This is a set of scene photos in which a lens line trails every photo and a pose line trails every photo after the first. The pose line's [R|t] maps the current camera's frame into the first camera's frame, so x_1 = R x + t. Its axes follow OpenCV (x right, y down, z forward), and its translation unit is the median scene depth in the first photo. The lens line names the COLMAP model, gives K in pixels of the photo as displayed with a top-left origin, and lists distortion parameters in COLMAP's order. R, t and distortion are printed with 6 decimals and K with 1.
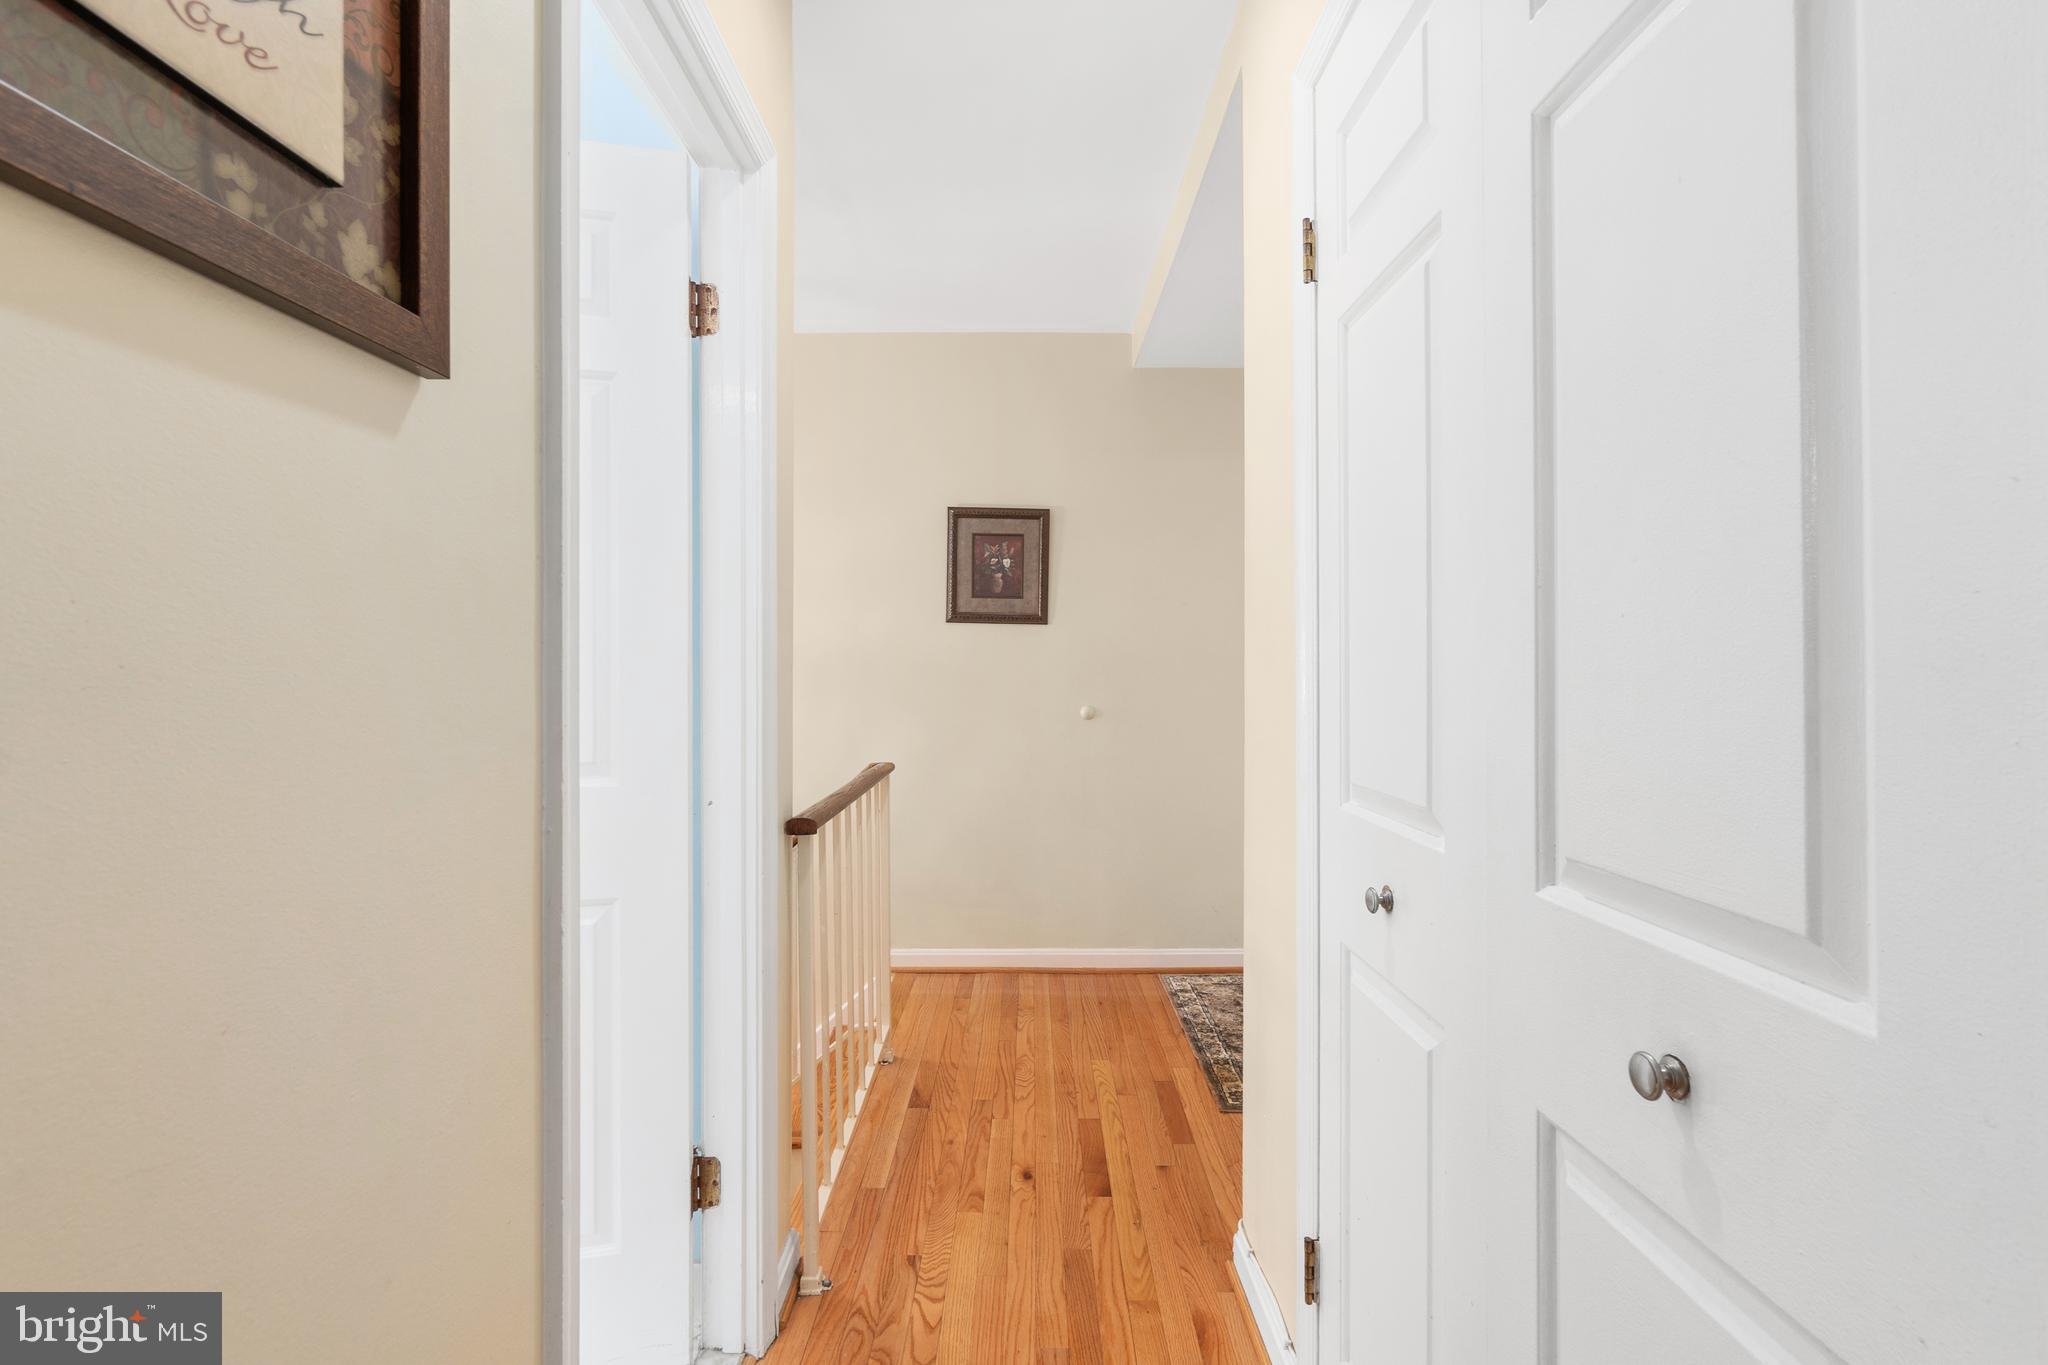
lens RADIAL K [[877.1, 0, 1024.2], [0, 877.1, 673.0], [0, 0, 1]] dist [-0.000565, -0.000172]
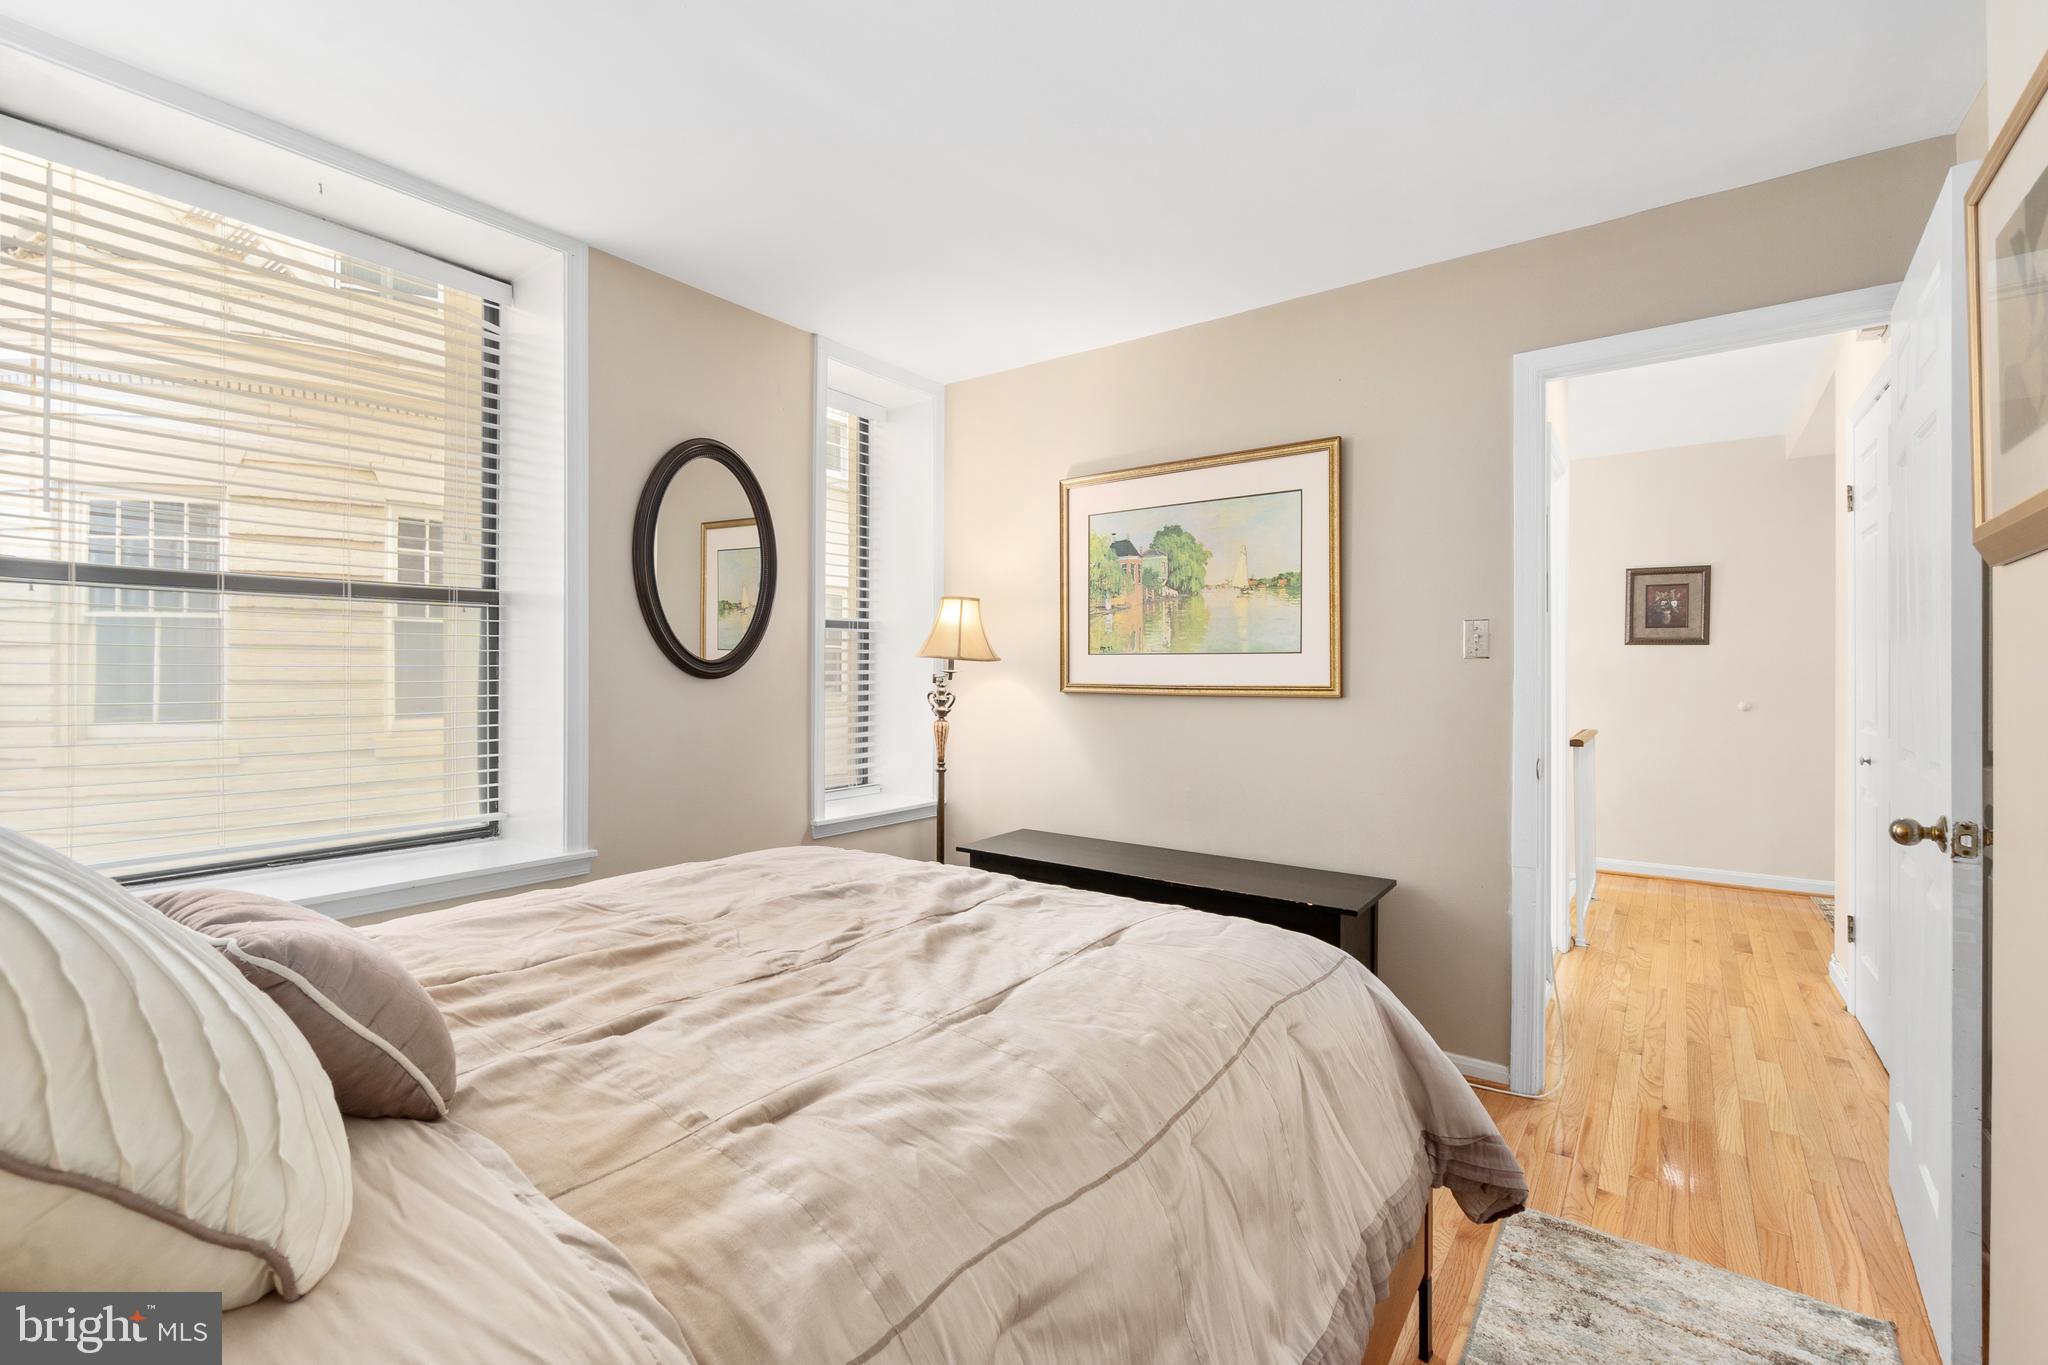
lens RADIAL K [[877.1, 0, 1031.2], [0, 877.1, 672.2], [0, 0, 1]] dist [-0.000565, -0.000172]
pose [[0.808228, 0.000408, -0.588870, -0.026055], [-0.006238, 0.999950, -0.007869, 0.007704], [0.588837, 0.010033, 0.808189, -0.830690]]
